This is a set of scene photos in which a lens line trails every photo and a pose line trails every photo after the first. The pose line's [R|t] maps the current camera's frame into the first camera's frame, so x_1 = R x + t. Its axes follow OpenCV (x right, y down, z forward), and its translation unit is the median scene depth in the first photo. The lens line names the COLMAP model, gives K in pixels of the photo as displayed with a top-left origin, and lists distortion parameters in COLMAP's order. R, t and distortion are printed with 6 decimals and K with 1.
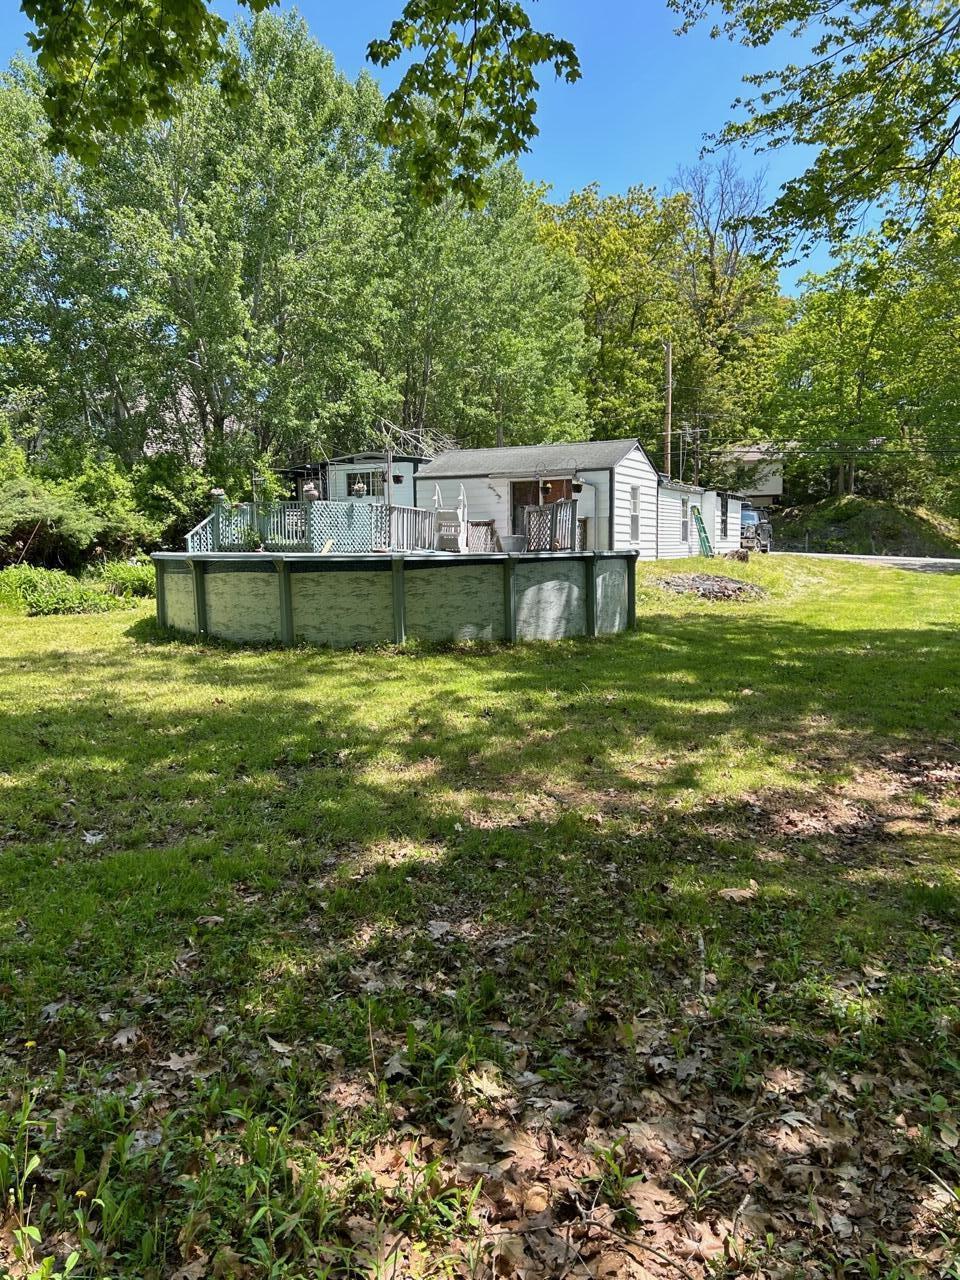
lens RADIAL K [[971.8, 0, 480.6], [0, 971.8, 639.4], [0, 0, 1]] dist [0.051919, -0.058509]
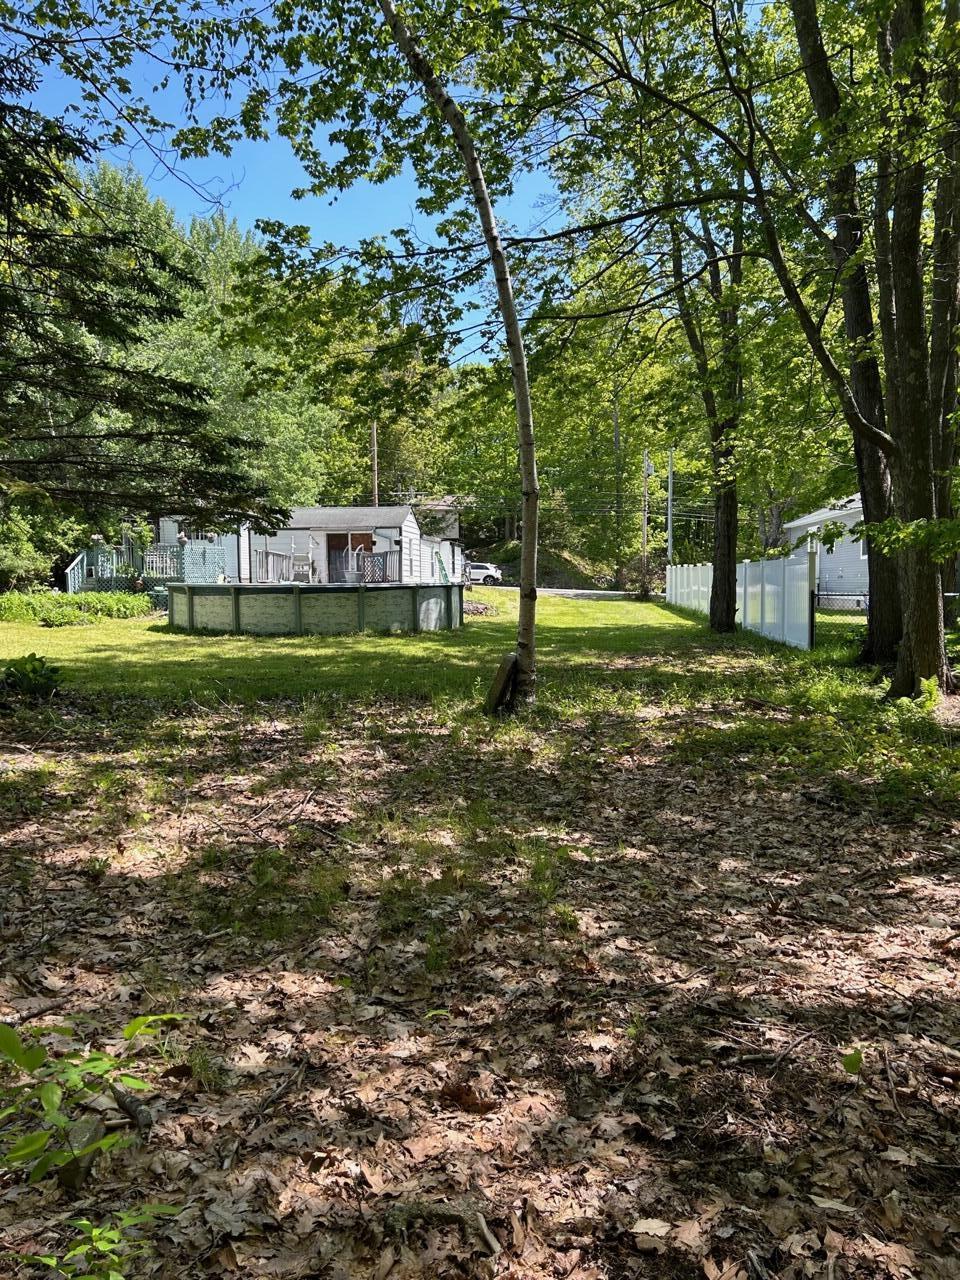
lens RADIAL K [[971.8, 0, 476.0], [0, 971.8, 636.4], [0, 0, 1]] dist [0.051919, -0.058509]
pose [[0.939531, -0.016548, 0.342064, -0.153756], [0.029343, 0.999049, -0.032264, 0.023613], [-0.341204, 0.040350, 0.939123, -0.241430]]
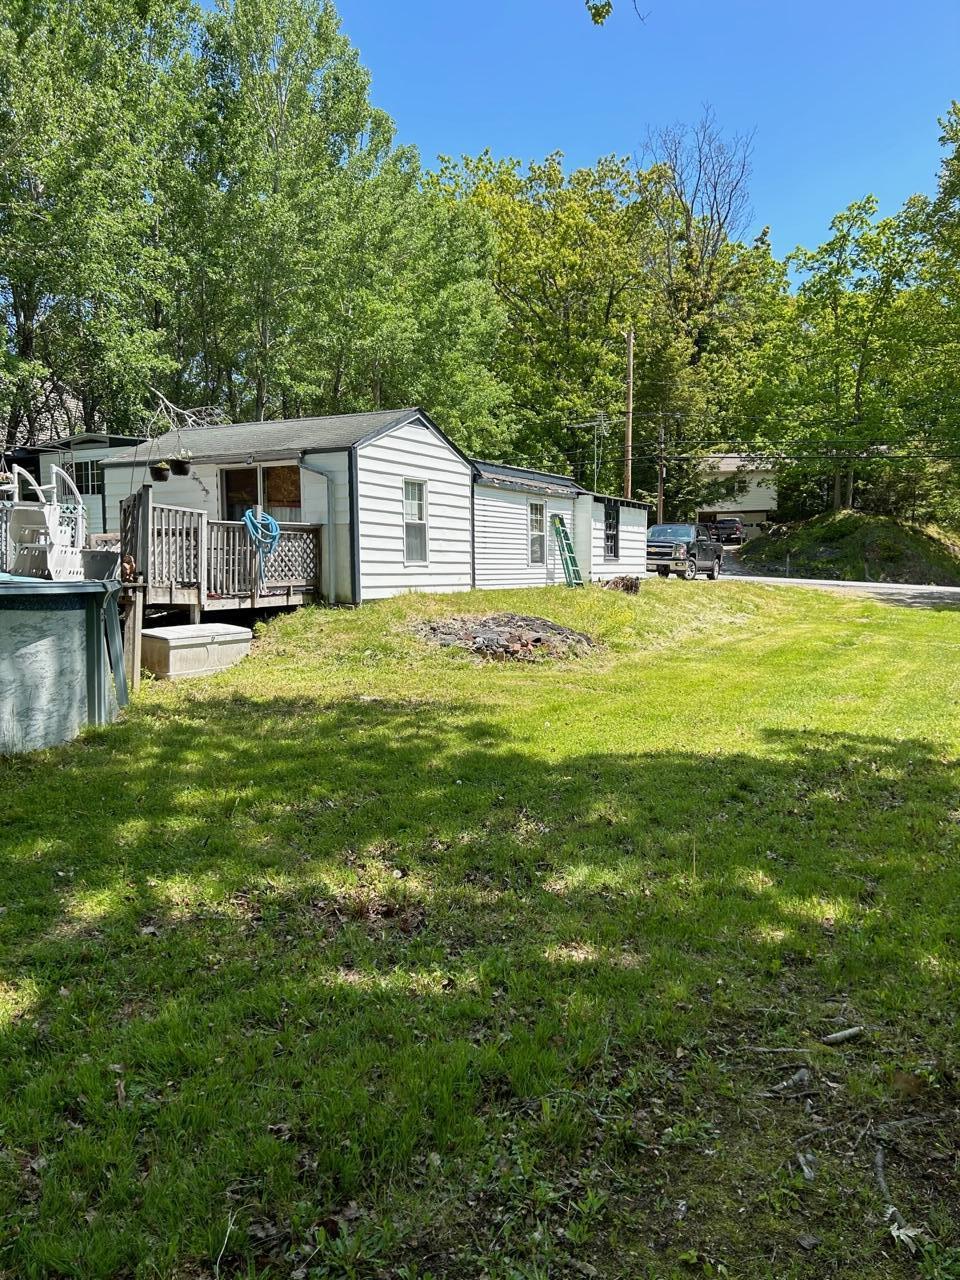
lens RADIAL K [[971.8, 0, 481.5], [0, 971.8, 649.1], [0, 0, 1]] dist [0.051919, -0.058509]
pose [[0.999241, 0.010834, -0.037416, 0.142140], [-0.011197, 0.999892, -0.009521, -0.022573], [0.037309, 0.009932, 0.999254, 0.212209]]
